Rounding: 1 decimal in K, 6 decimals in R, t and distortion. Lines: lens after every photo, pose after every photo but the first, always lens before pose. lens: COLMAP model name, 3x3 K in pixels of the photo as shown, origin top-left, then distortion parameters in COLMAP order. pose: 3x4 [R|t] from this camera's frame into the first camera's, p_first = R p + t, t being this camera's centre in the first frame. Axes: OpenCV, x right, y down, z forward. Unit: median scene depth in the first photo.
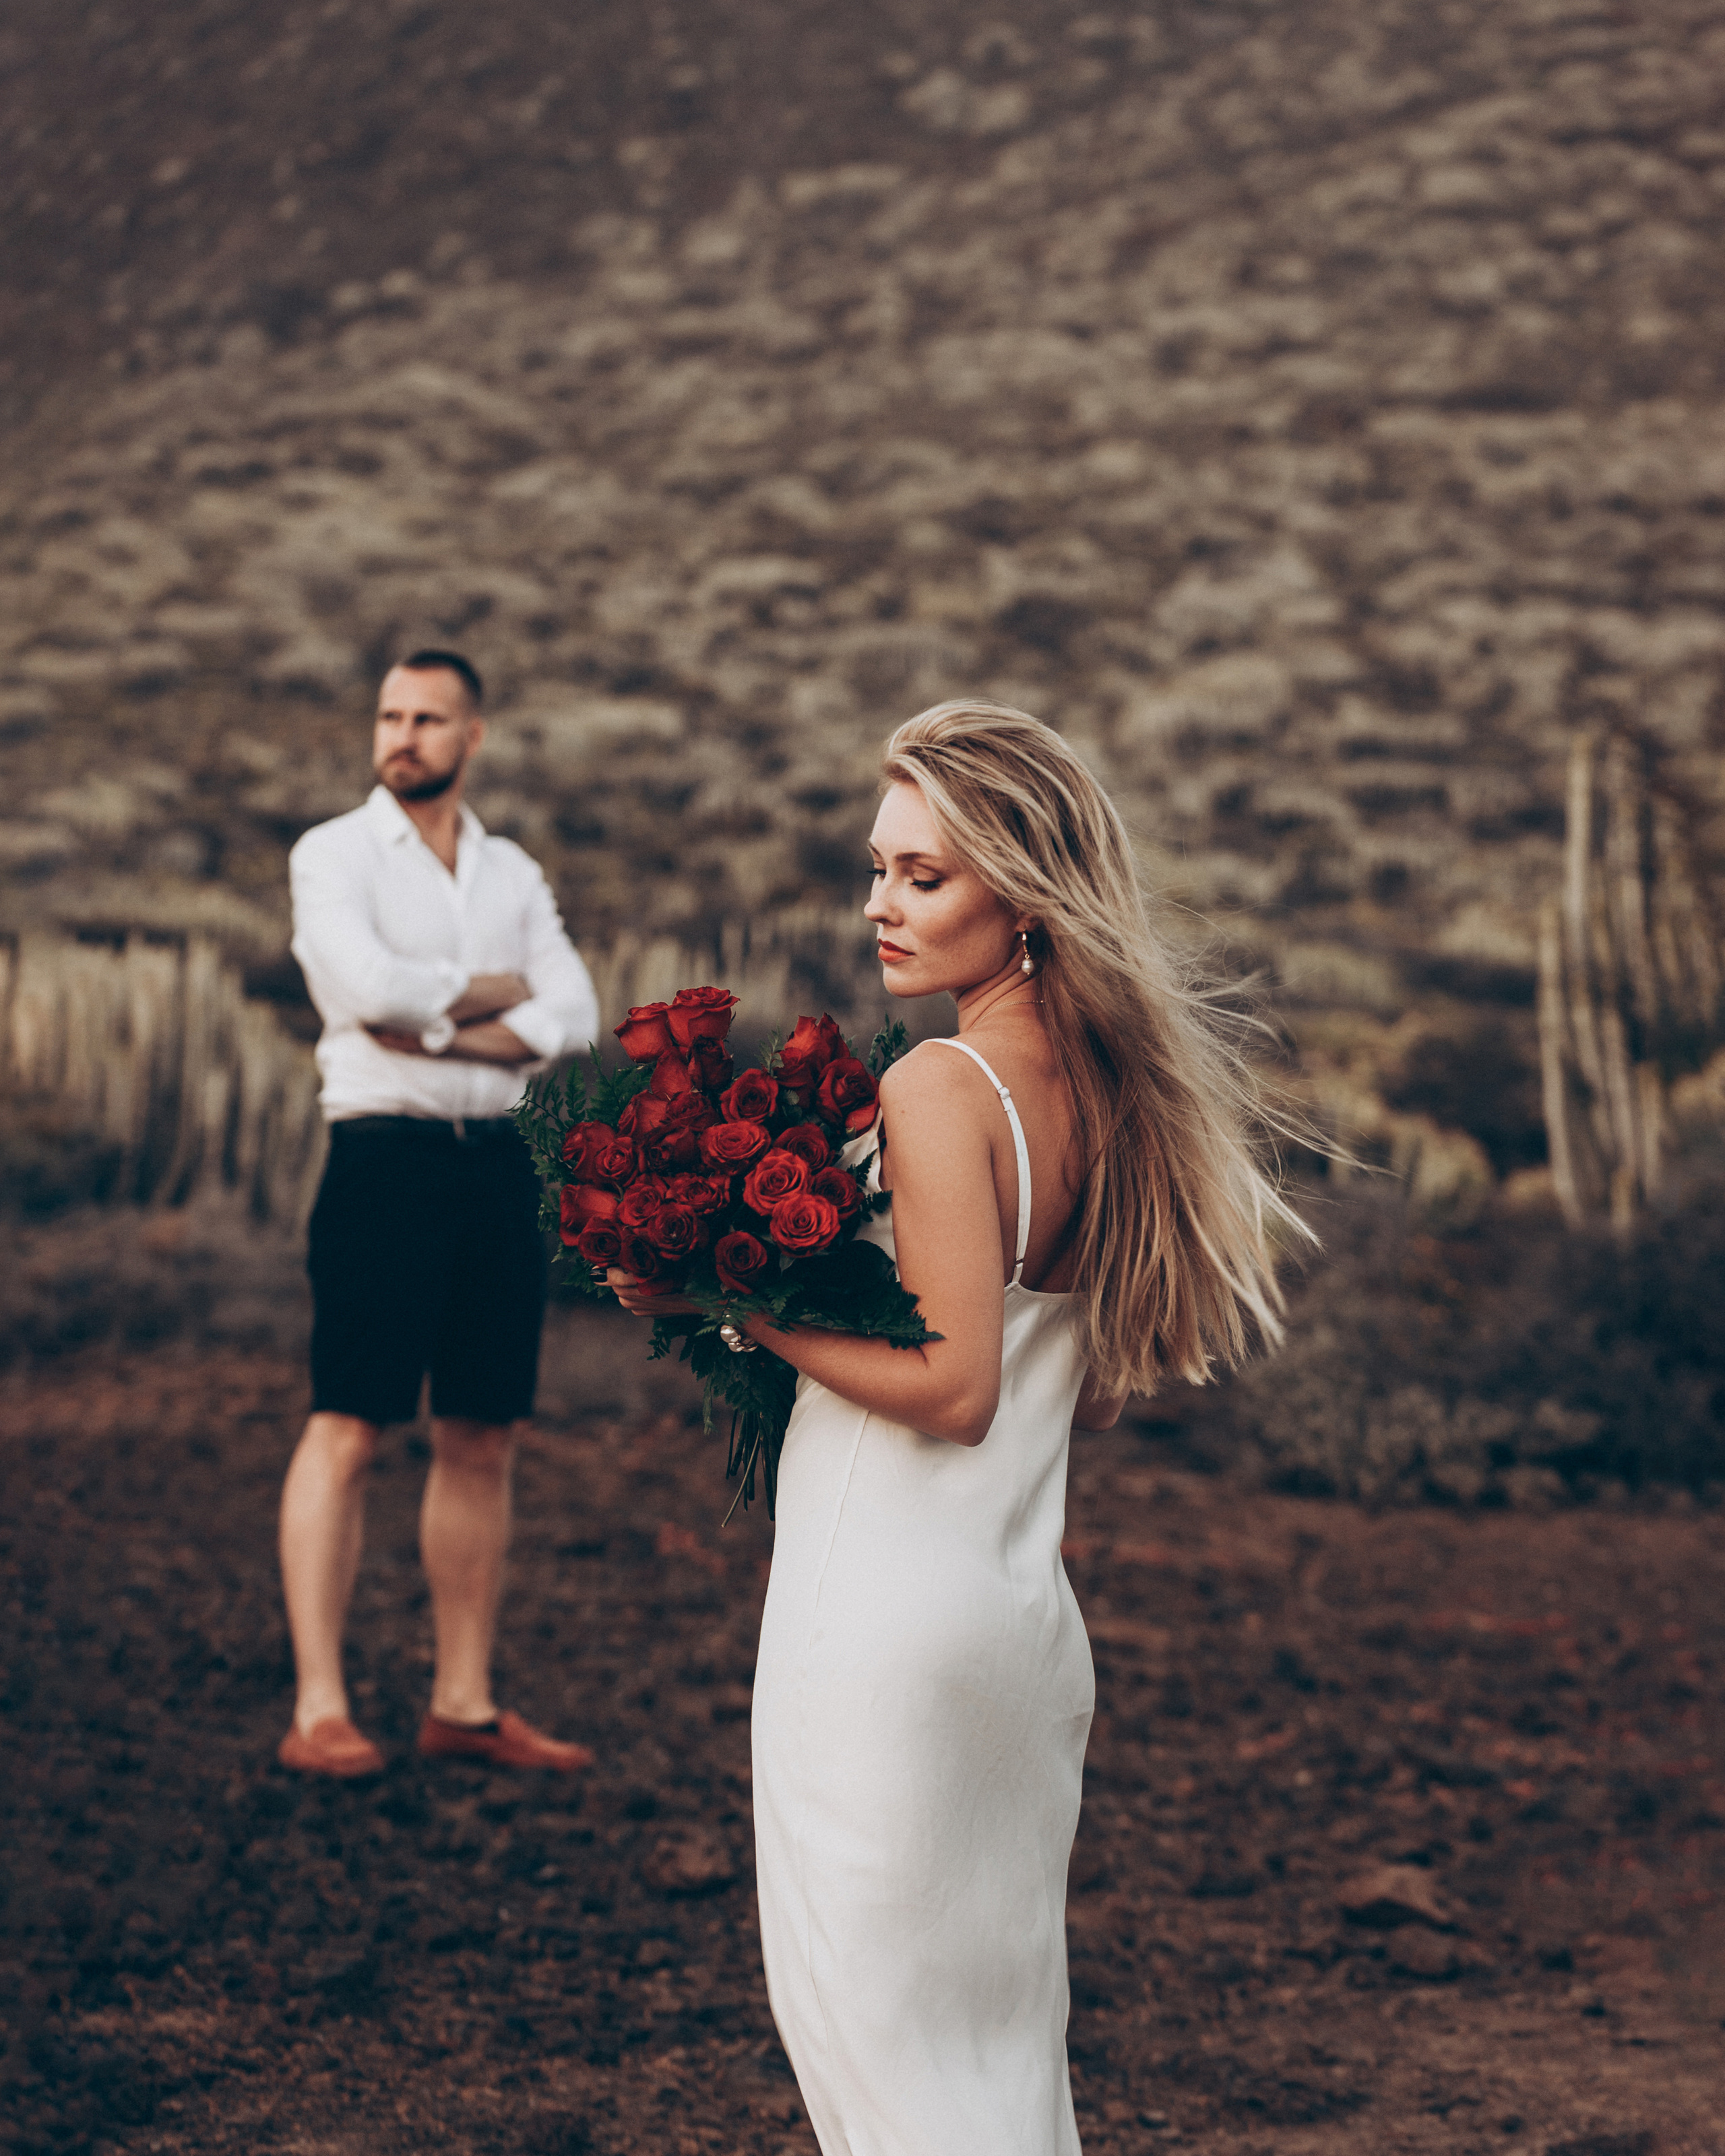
lens RADIAL K [[6497.6, 0, 862.5], [0, 6497.6, 1078.0], [0, 0, 1]] dist [-0.016262, -0.492844]
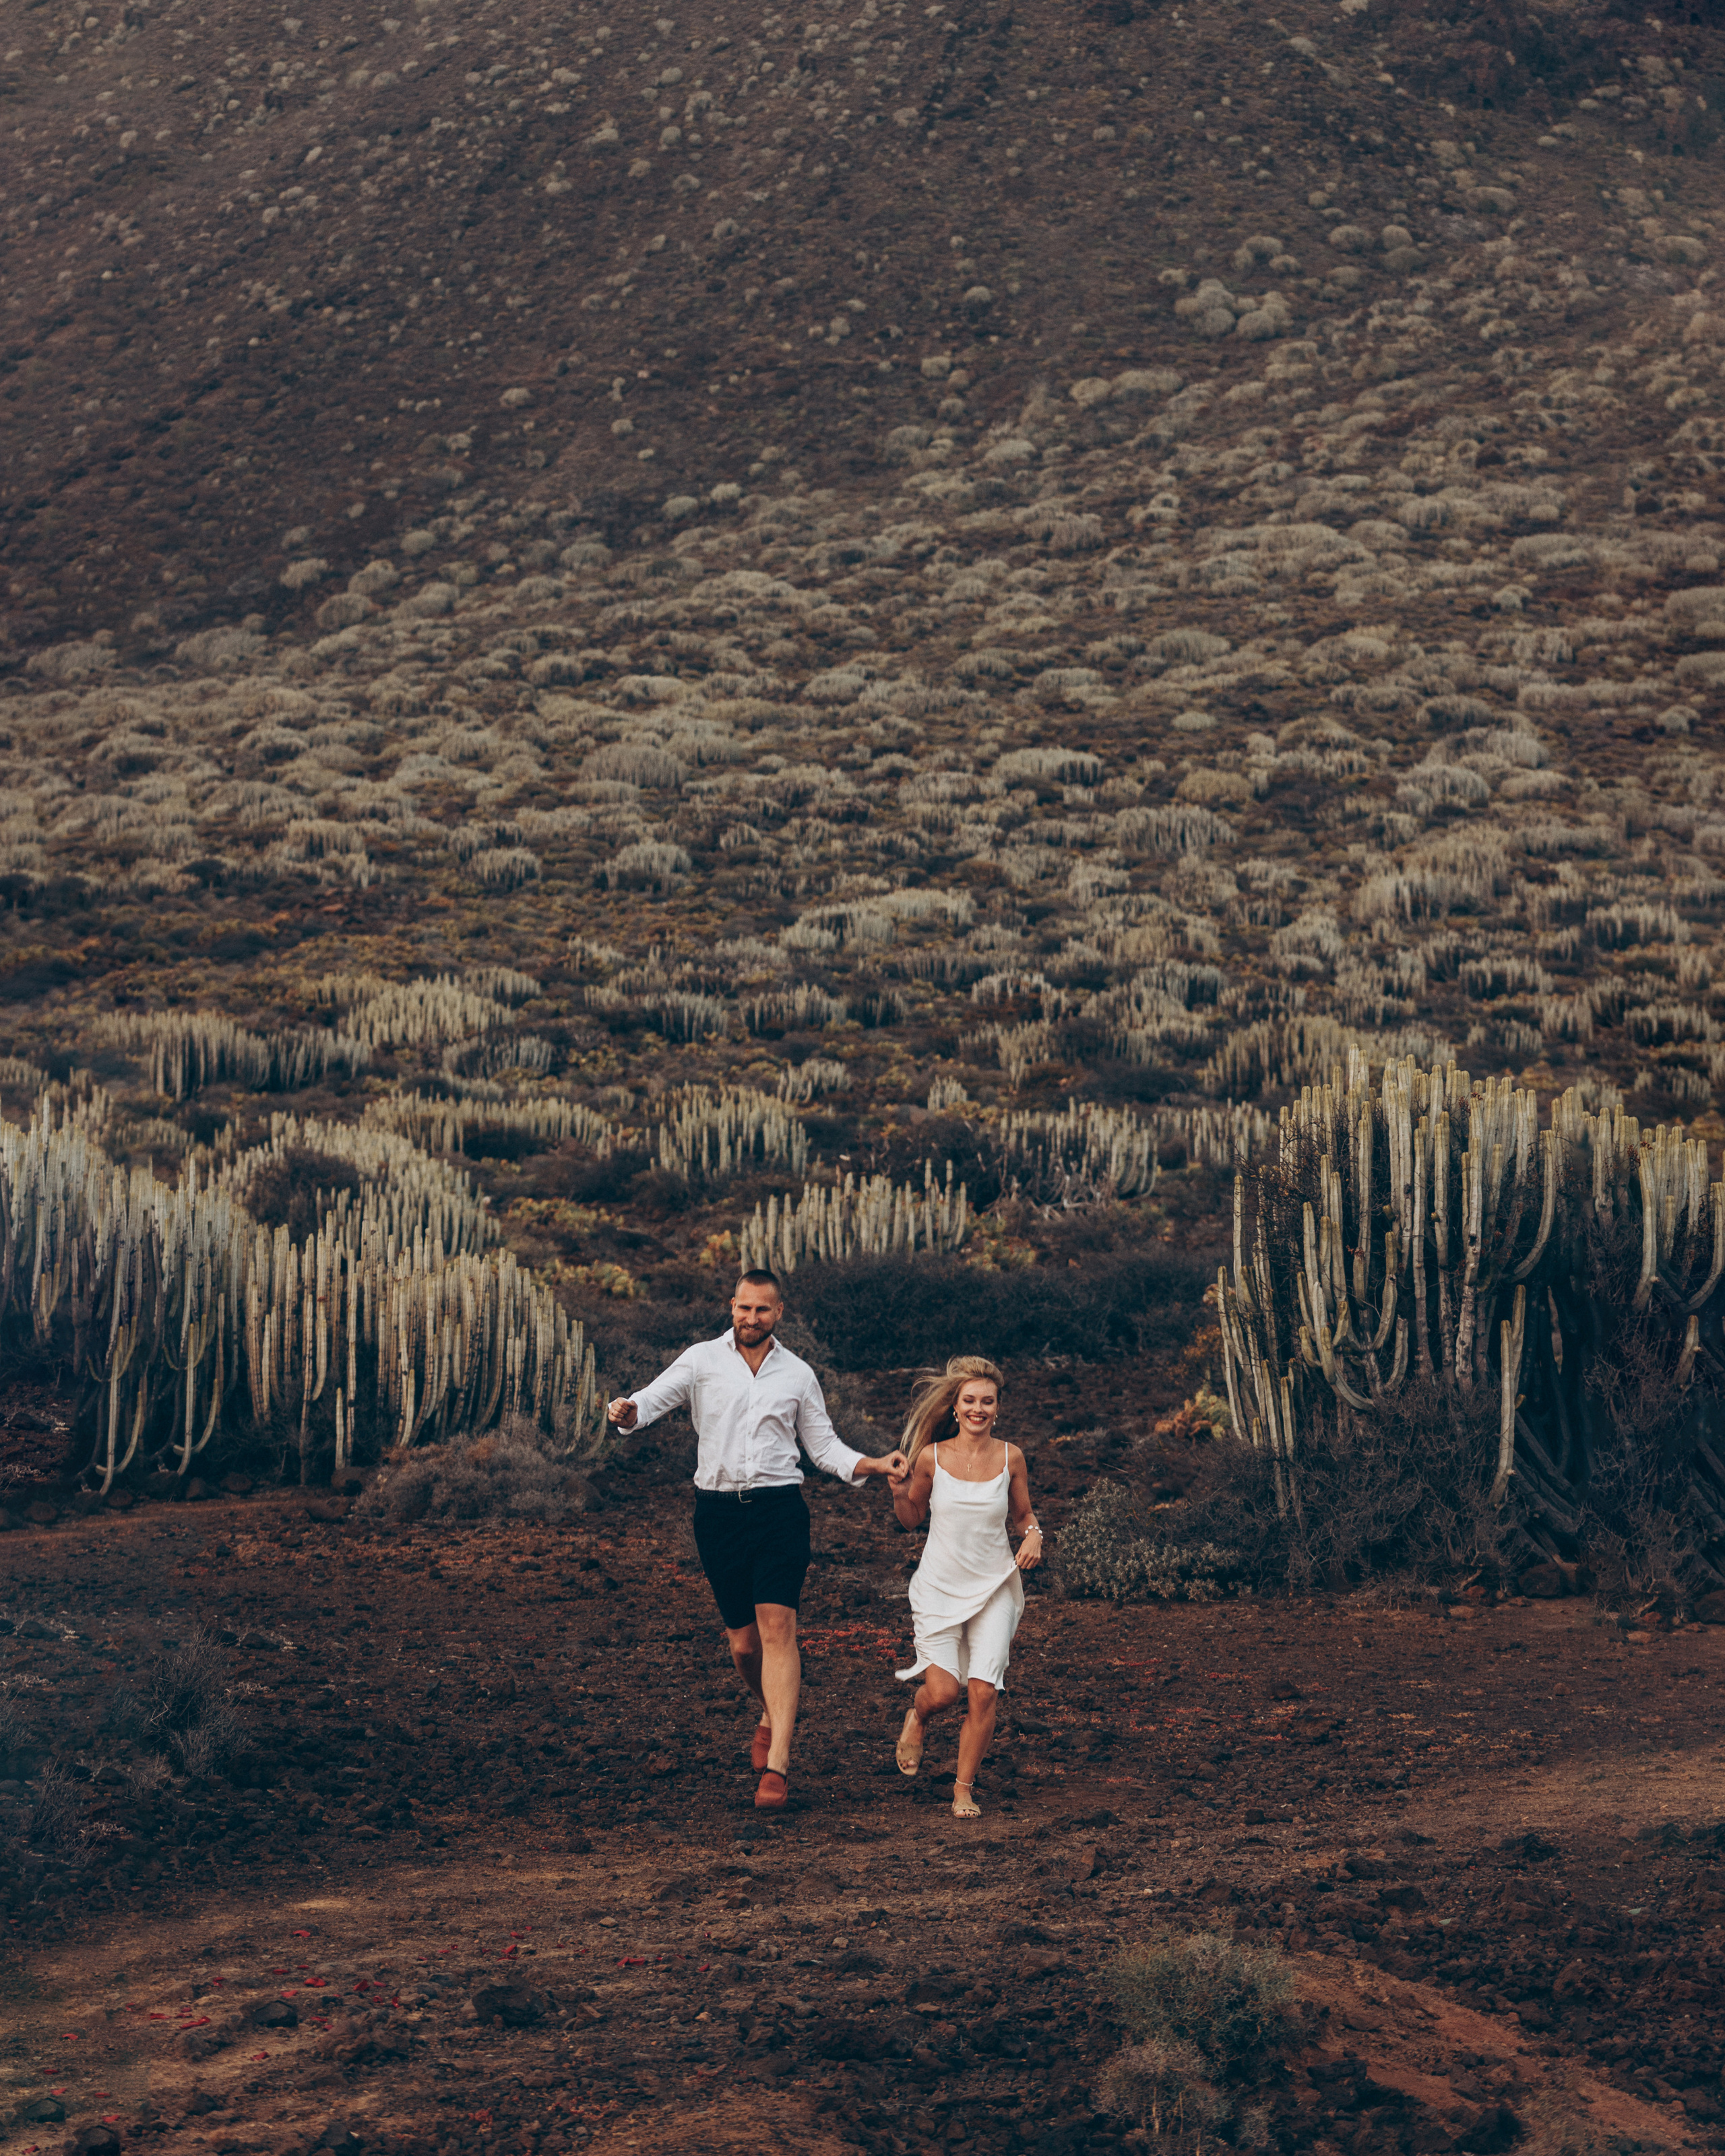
lens RADIAL K [[6497.6, 0, 862.5], [0, 6497.6, 1078.0], [0, 0, 1]] dist [-0.016262, -0.492844]
pose [[0.997764, -0.032240, -0.058550, 0.016052], [0.031475, 0.999407, -0.013953, -0.008132], [0.058965, 0.012079, 0.998187, -0.115786]]
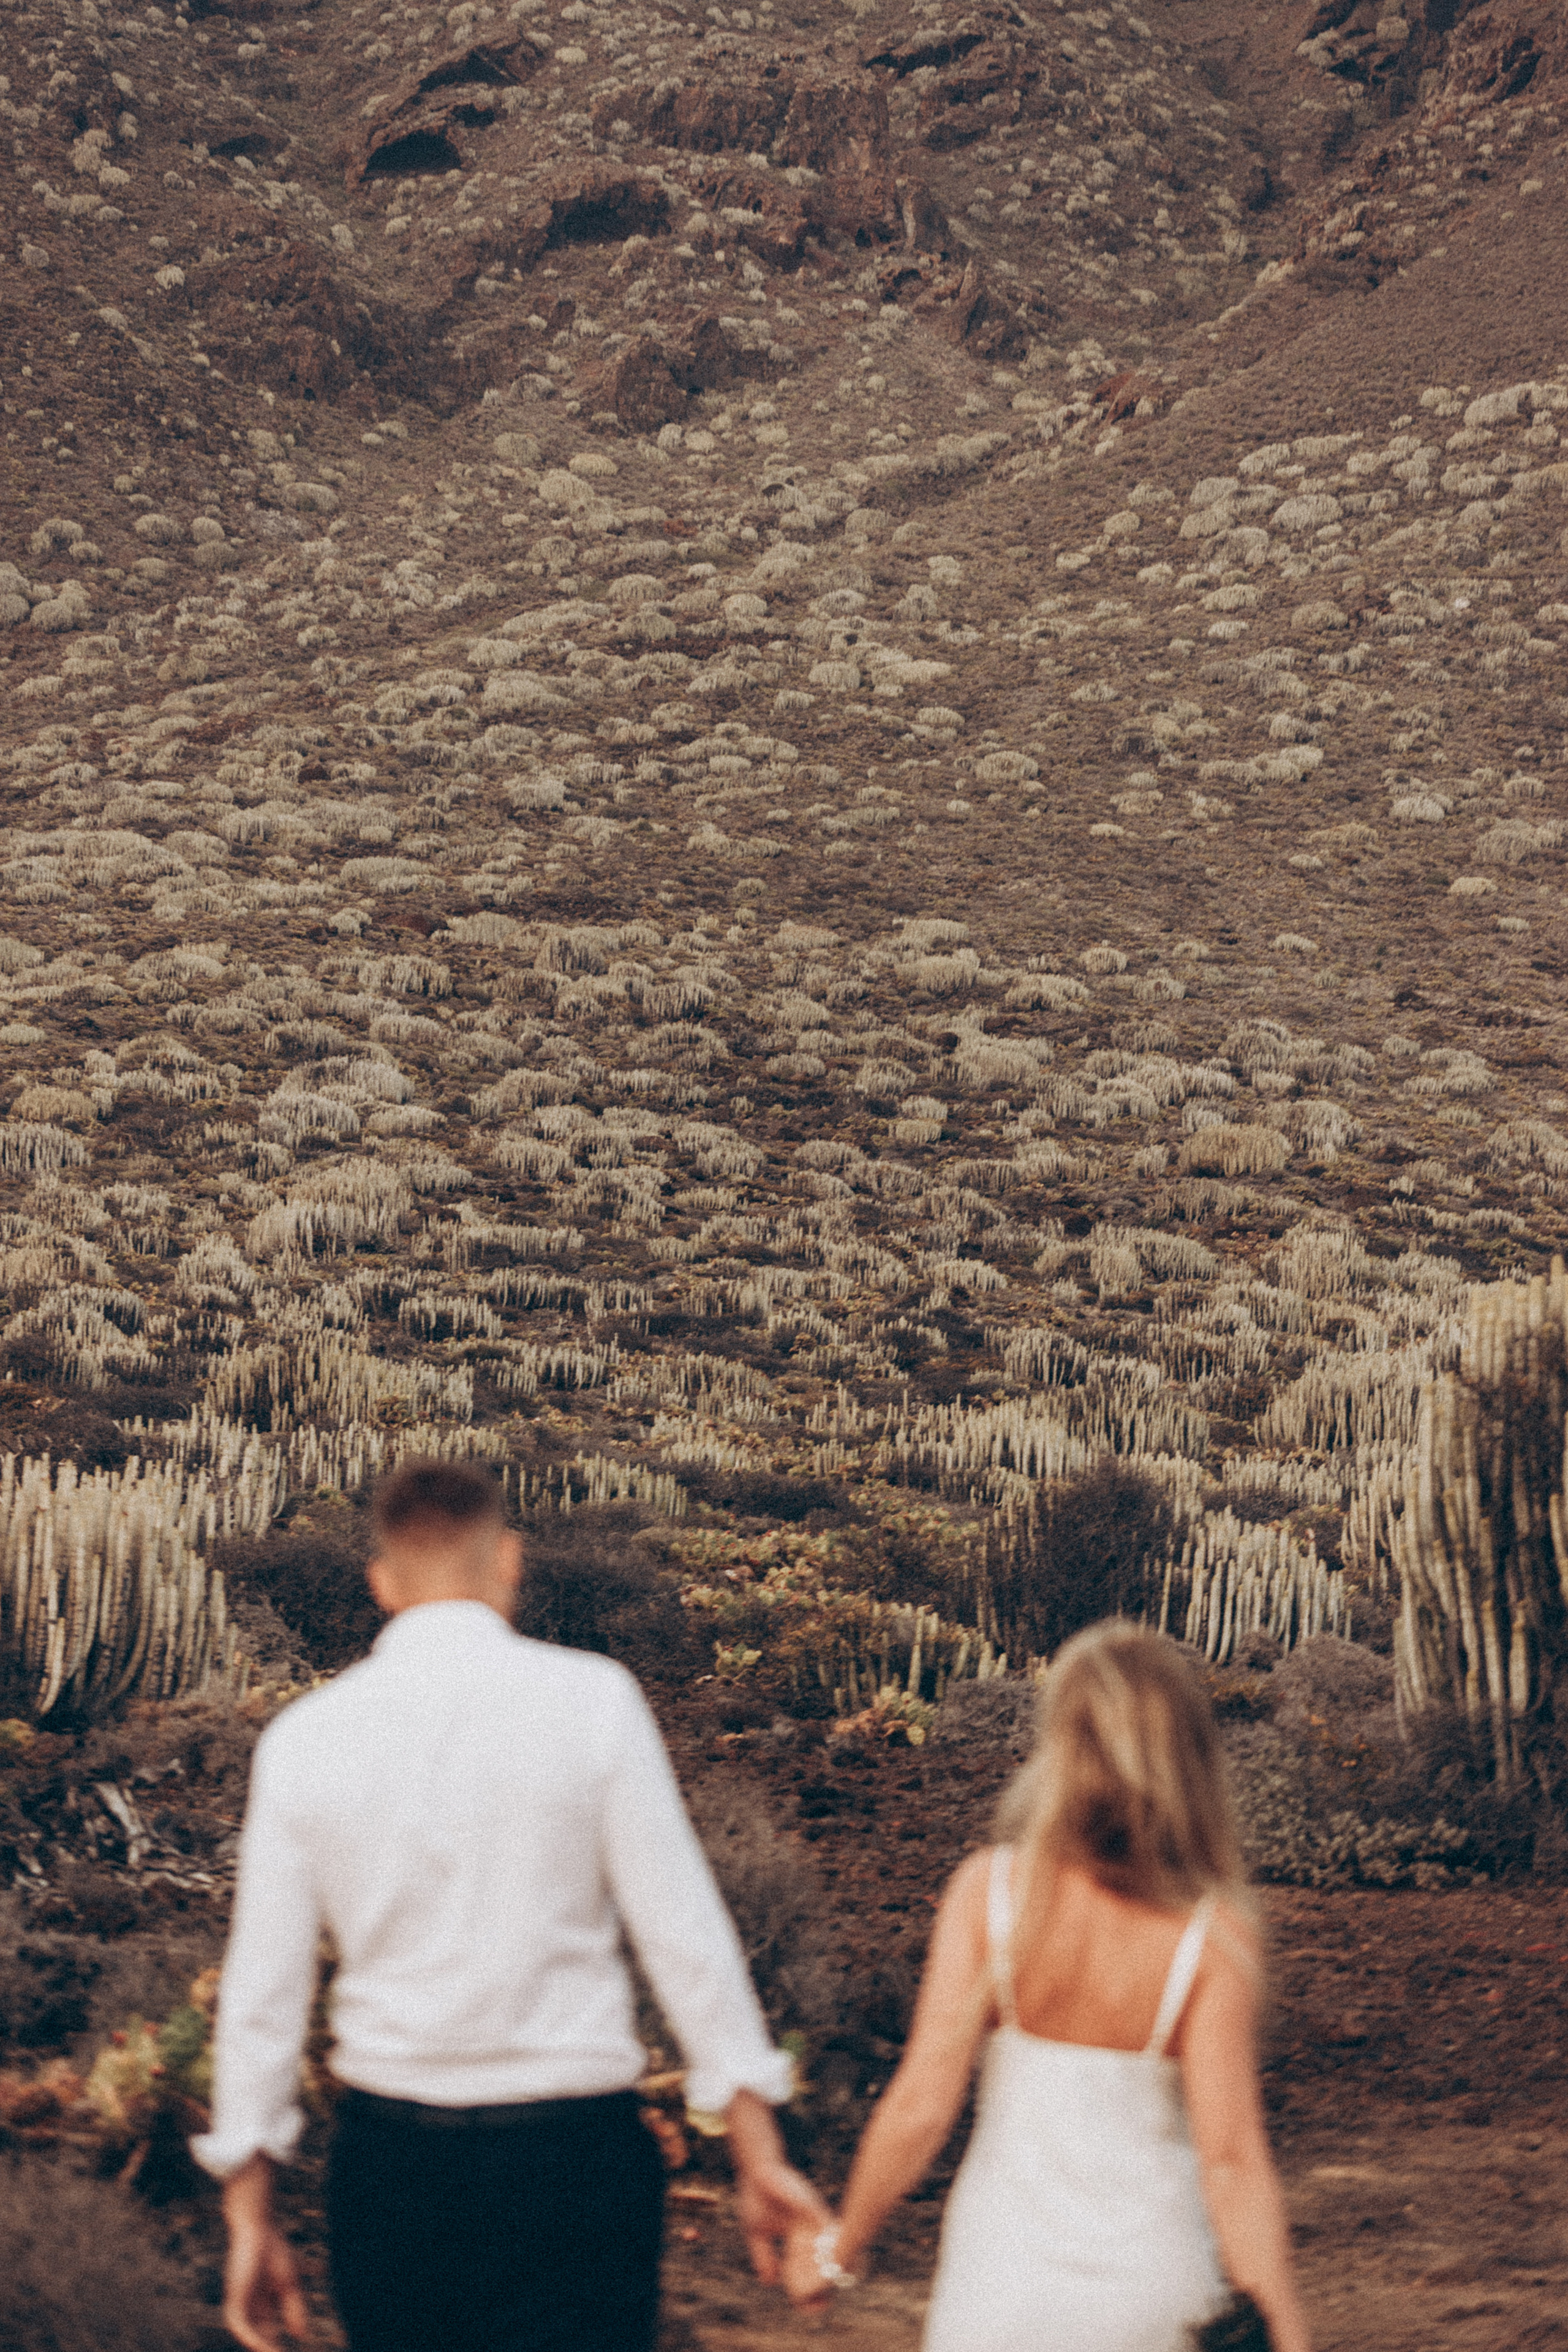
lens RADIAL K [[6905.2, 0, 784.0], [0, 6905.2, 1176.0], [0, 0, 1]] dist [-0.023337, -1.126695]
pose [[0.987733, 0.015397, 0.155393, -0.039846], [-0.006718, 0.998396, -0.056225, -0.001297], [-0.156010, 0.054491, 0.986251, -0.078674]]
